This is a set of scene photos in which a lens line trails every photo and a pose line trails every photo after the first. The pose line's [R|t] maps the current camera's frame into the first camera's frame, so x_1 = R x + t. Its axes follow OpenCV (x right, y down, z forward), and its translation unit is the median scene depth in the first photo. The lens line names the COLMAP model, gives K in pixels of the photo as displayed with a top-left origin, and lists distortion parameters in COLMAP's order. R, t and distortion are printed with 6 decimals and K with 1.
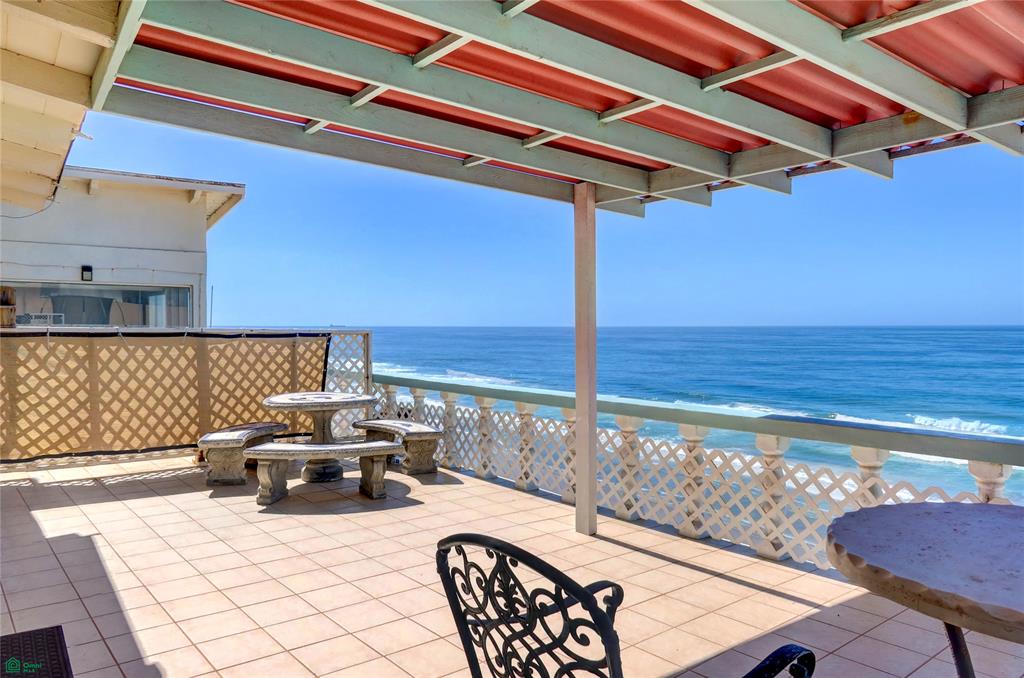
lens RADIAL K [[698.8, 0, 512.0], [0, 698.8, 339.0], [0, 0, 1]] dist [-0.029407, 0.001771]
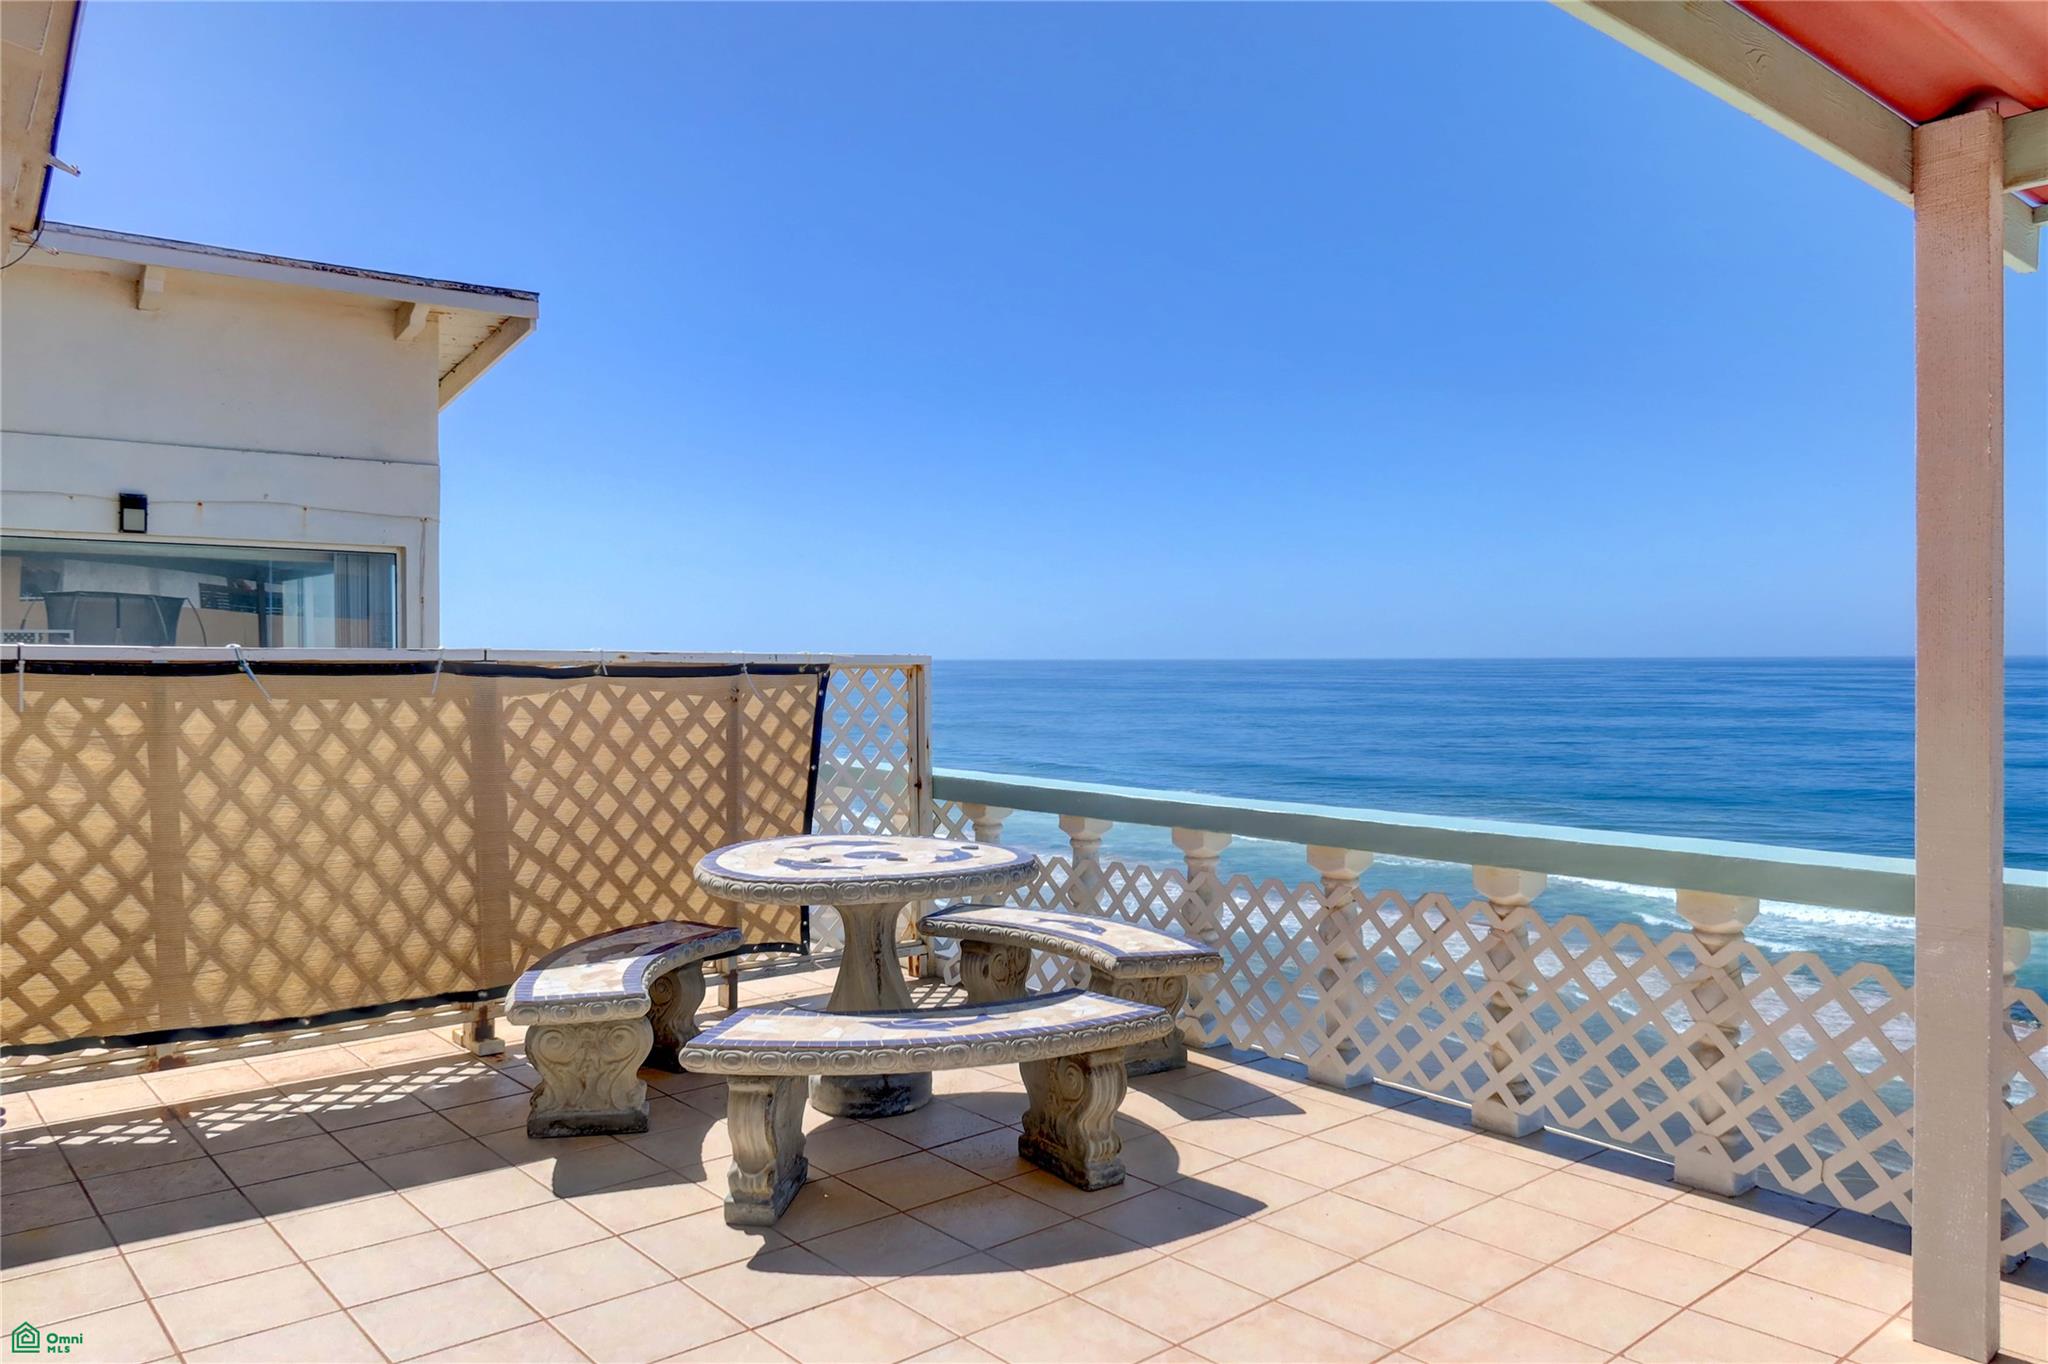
lens RADIAL K [[1396.9, 0, 1036.5], [0, 1396.9, 674.8], [0, 0, 1]] dist [-0.027873, -0.000504]
pose [[0.999387, -0.003404, 0.034847, -0.208801], [0.003596, 0.999979, -0.005443, 0.001890], [-0.034827, 0.005565, 0.999378, 0.322557]]
